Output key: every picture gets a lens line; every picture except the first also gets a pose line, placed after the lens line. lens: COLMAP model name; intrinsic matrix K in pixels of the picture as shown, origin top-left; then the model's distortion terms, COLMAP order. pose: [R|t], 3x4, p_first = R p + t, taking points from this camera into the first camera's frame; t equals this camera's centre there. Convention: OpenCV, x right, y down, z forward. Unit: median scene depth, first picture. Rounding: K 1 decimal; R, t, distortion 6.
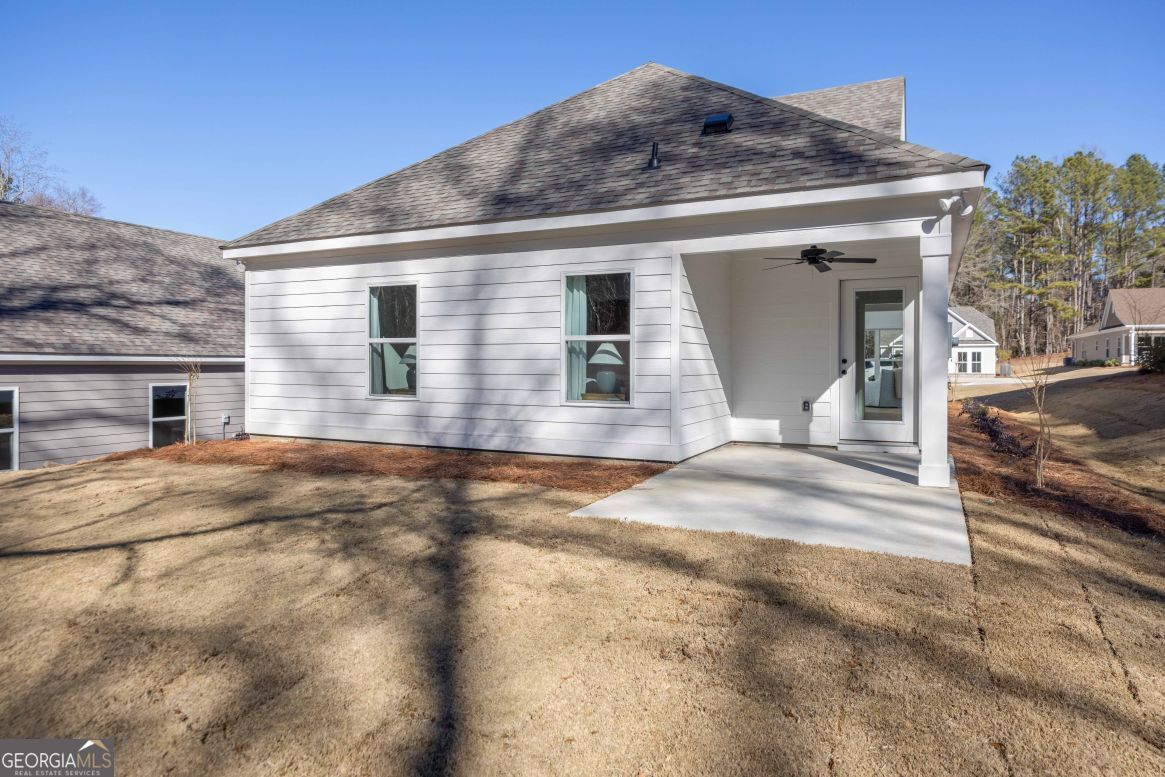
lens RADIAL K [[722.2, 0, 582.5], [0, 722.2, 388.5], [0, 0, 1]] dist [-0.003602, -0.000971]
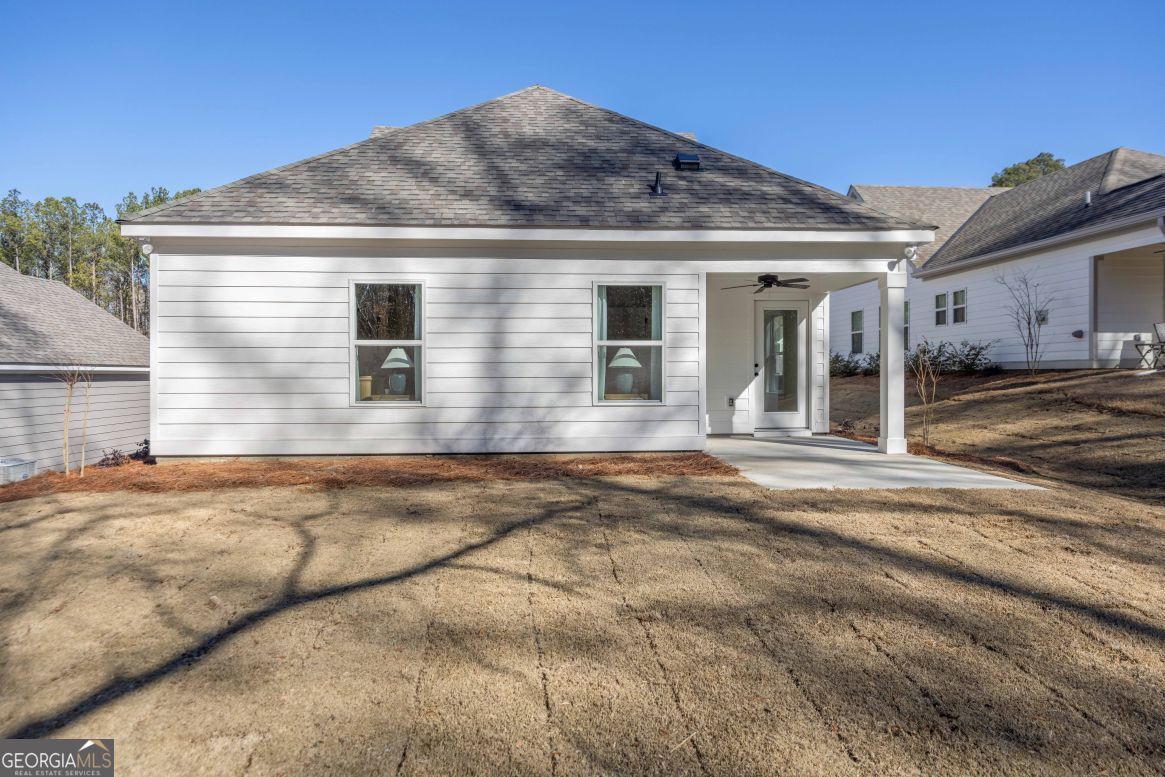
lens RADIAL K [[720.7, 0, 582.5], [0, 720.7, 388.5], [0, 0, 1]] dist [0.004041, 0.000505]
pose [[0.864444, -0.015660, 0.502485, -0.556654], [0.022730, 0.999710, -0.007947, 0.005855], [-0.502215, 0.018292, 0.864550, 0.081504]]
